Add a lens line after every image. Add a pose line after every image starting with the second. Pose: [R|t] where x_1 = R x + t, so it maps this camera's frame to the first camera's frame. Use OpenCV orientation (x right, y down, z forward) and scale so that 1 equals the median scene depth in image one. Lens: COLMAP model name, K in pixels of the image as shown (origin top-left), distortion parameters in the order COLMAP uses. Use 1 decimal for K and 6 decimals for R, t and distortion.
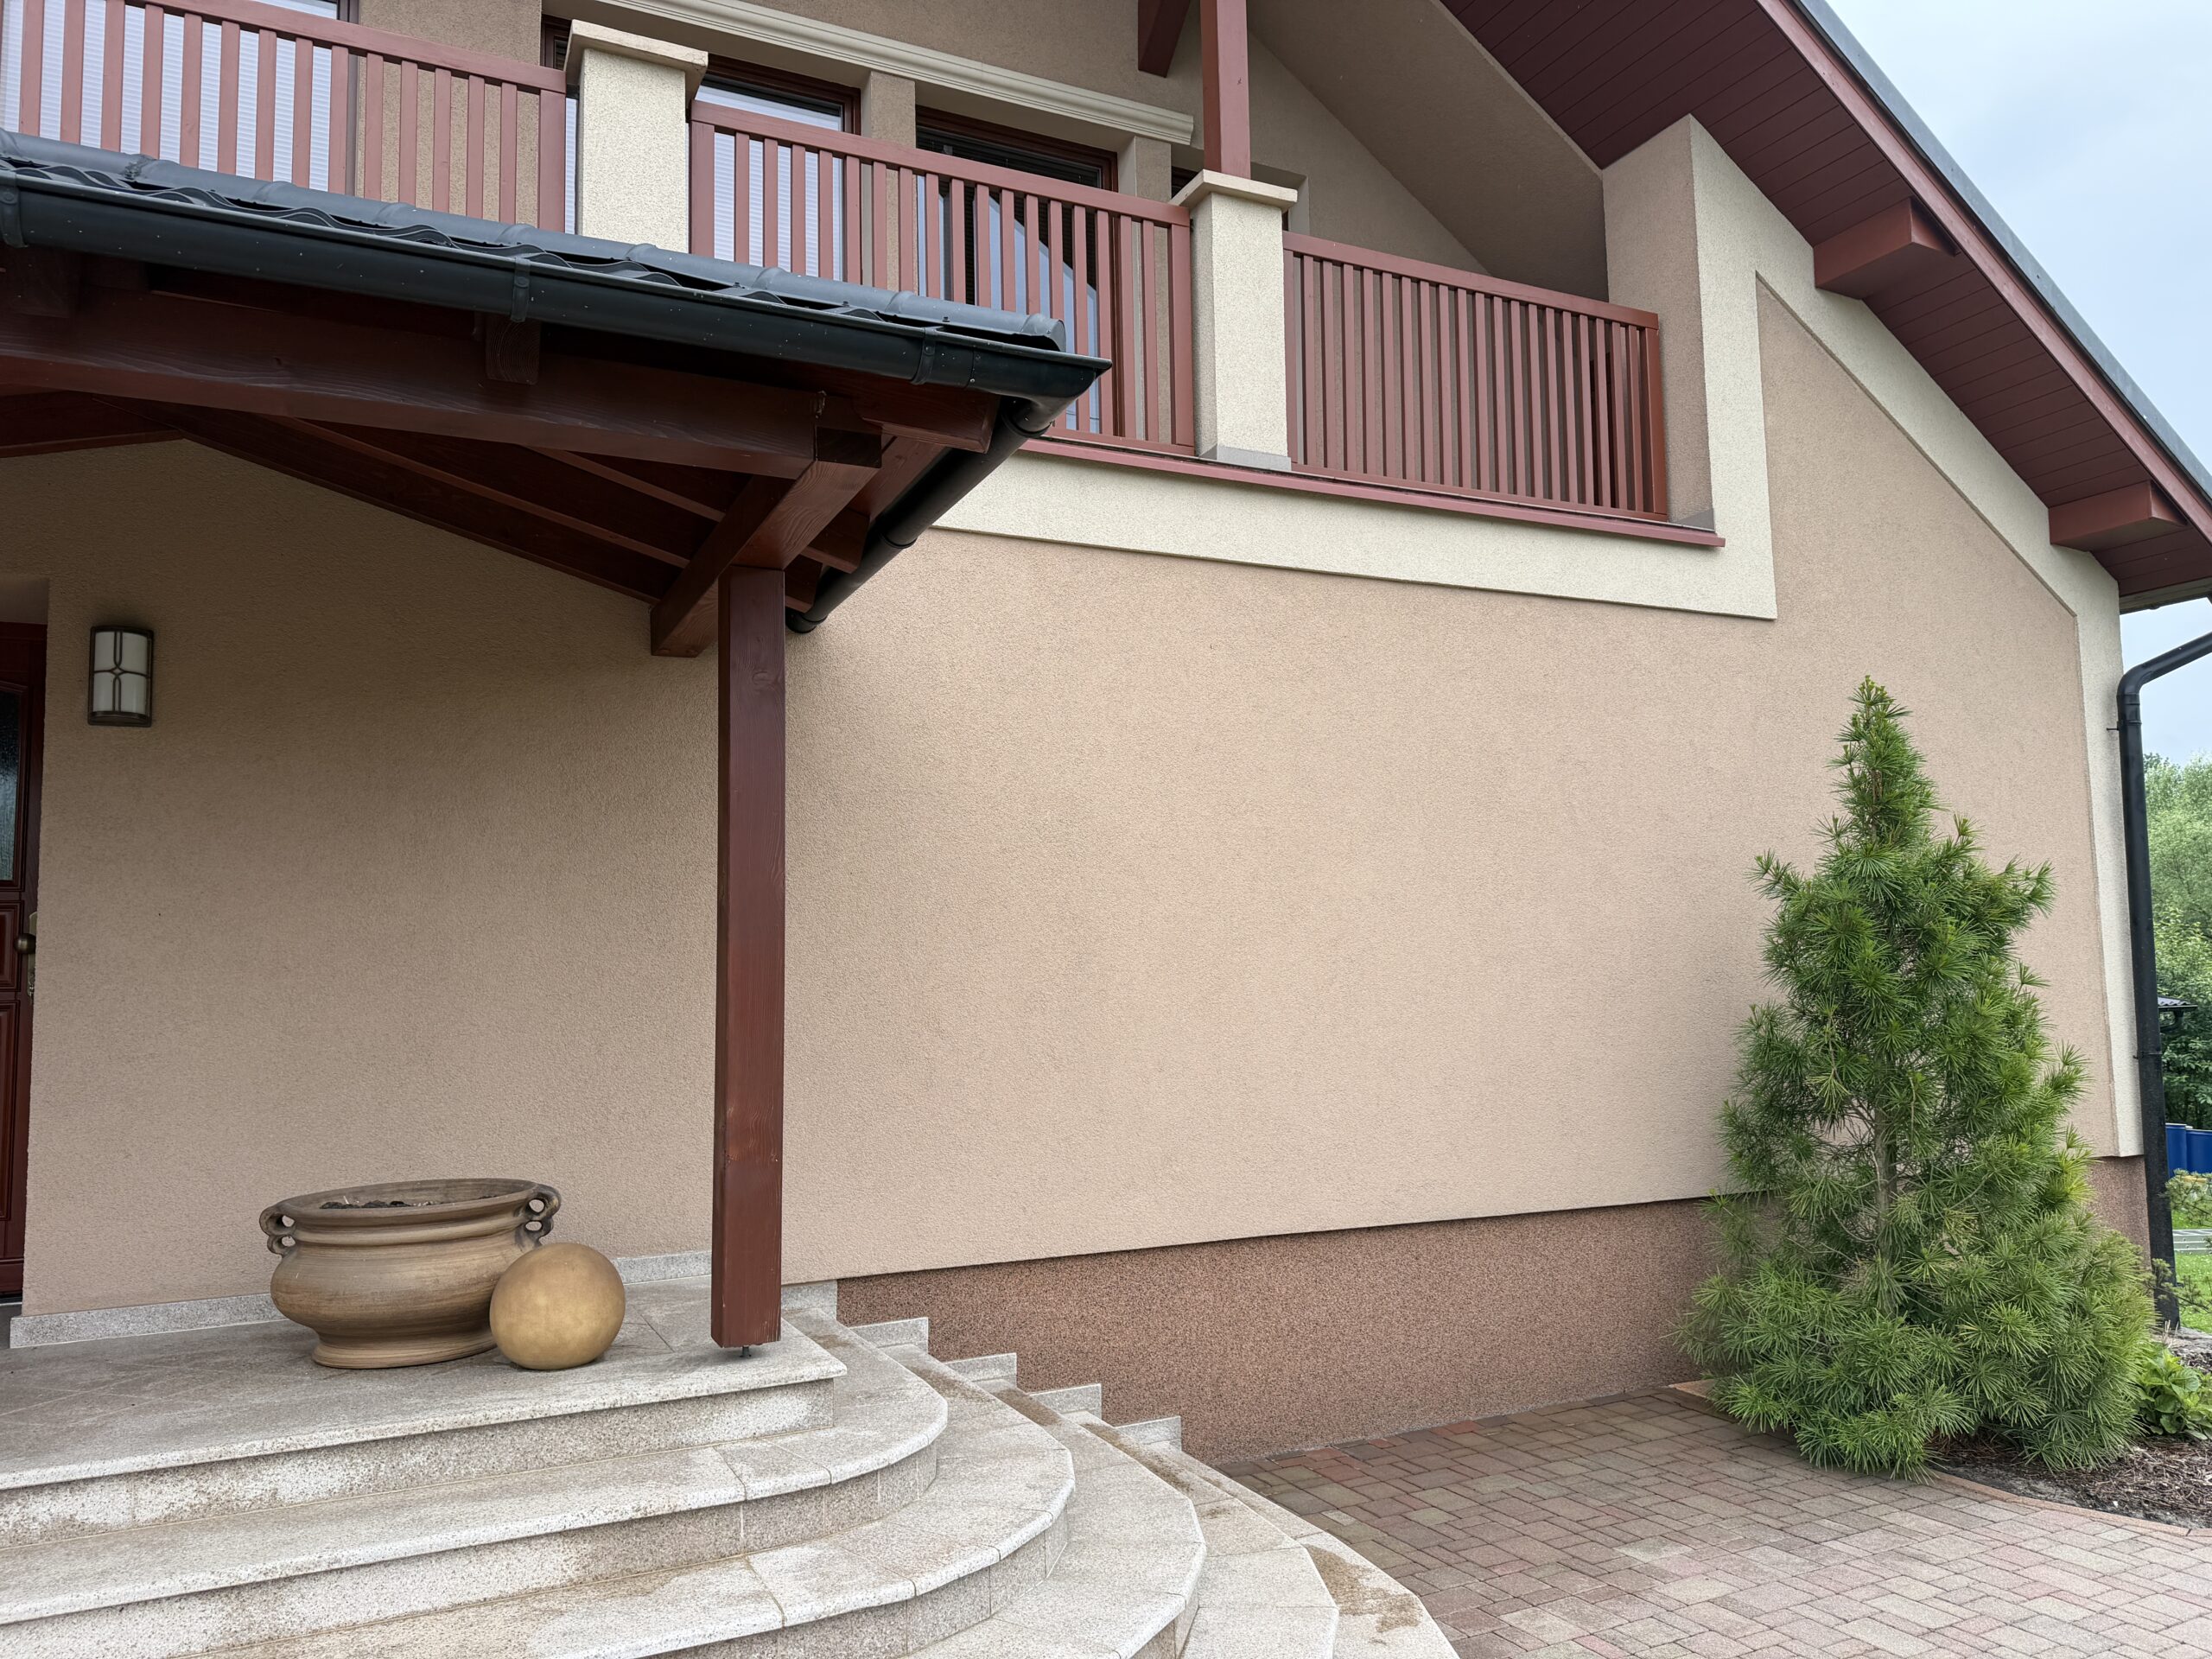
lens RADIAL K [[1528.1, 0, 1094.0], [0, 1528.1, 824.4], [0, 0, 1]] dist [-0.021906, -0.000692]
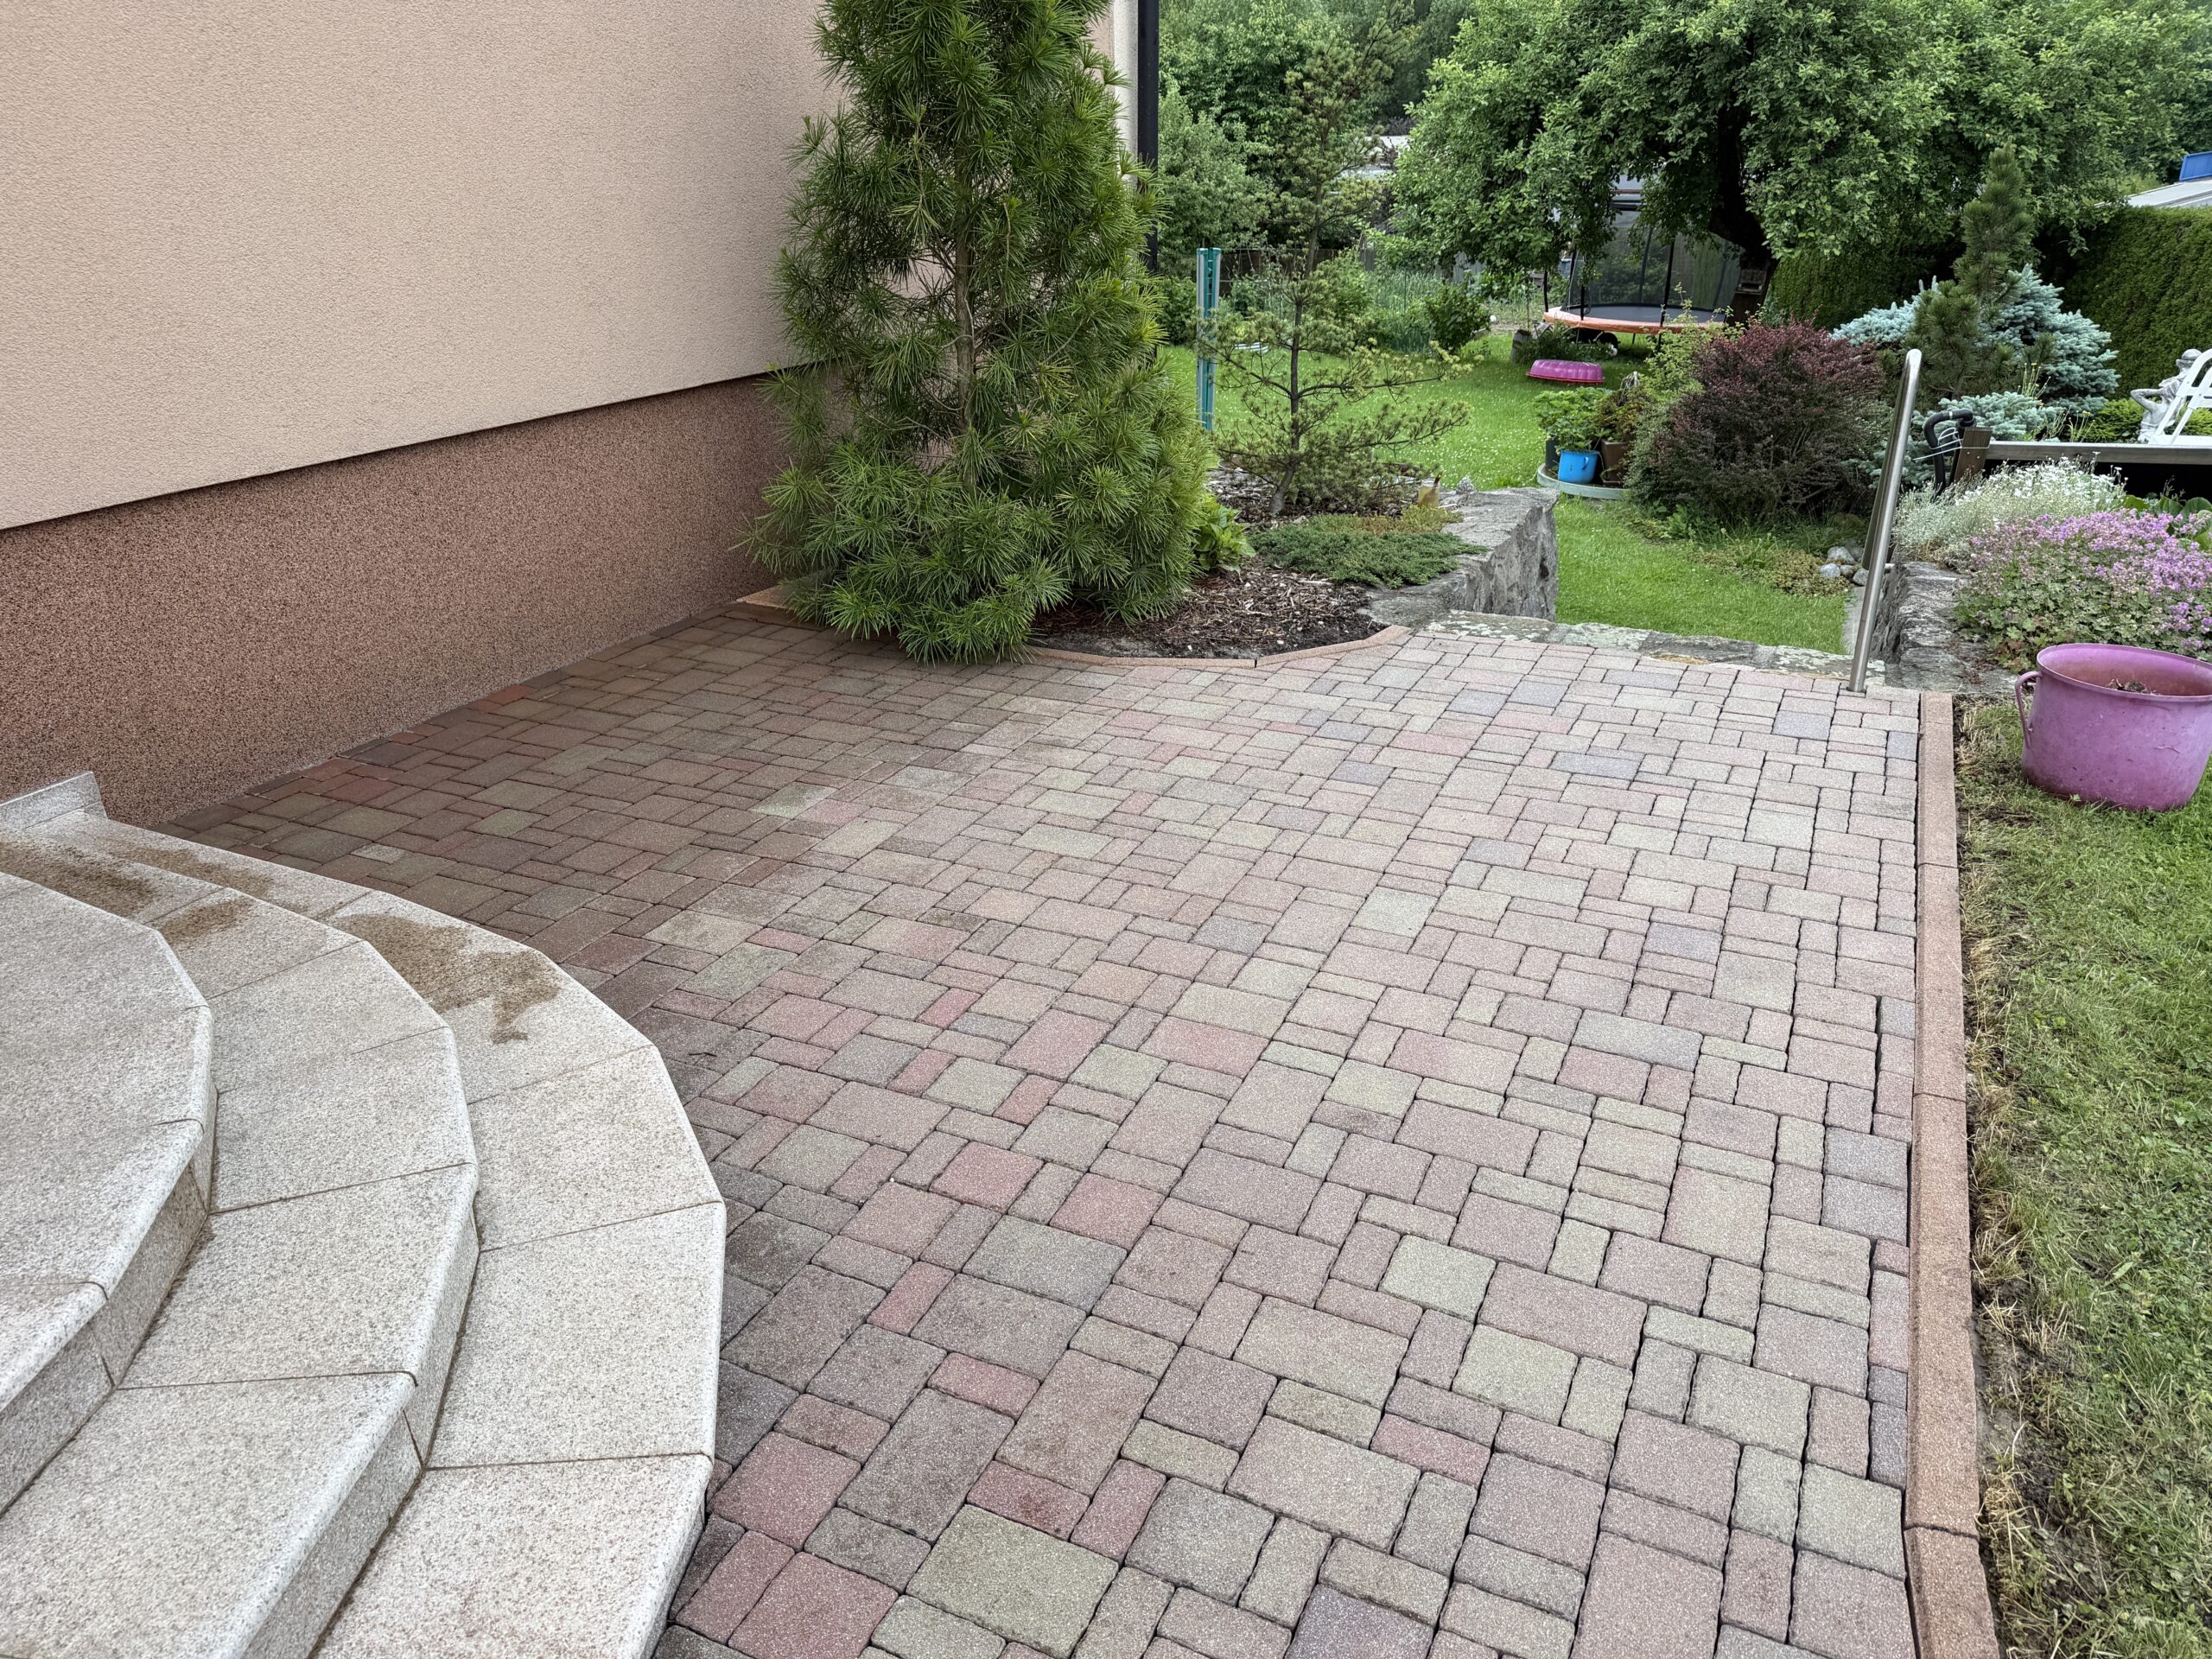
lens RADIAL K [[1555.7, 0, 1116.7], [0, 1555.7, 832.2], [0, 0, 1]] dist [0.114044, -0.156097]
pose [[0.788708, -0.252590, 0.560481, 0.014712], [-0.052726, 0.880541, 0.471028, 0.063823], [-0.612503, -0.401055, 0.681171, 0.251064]]
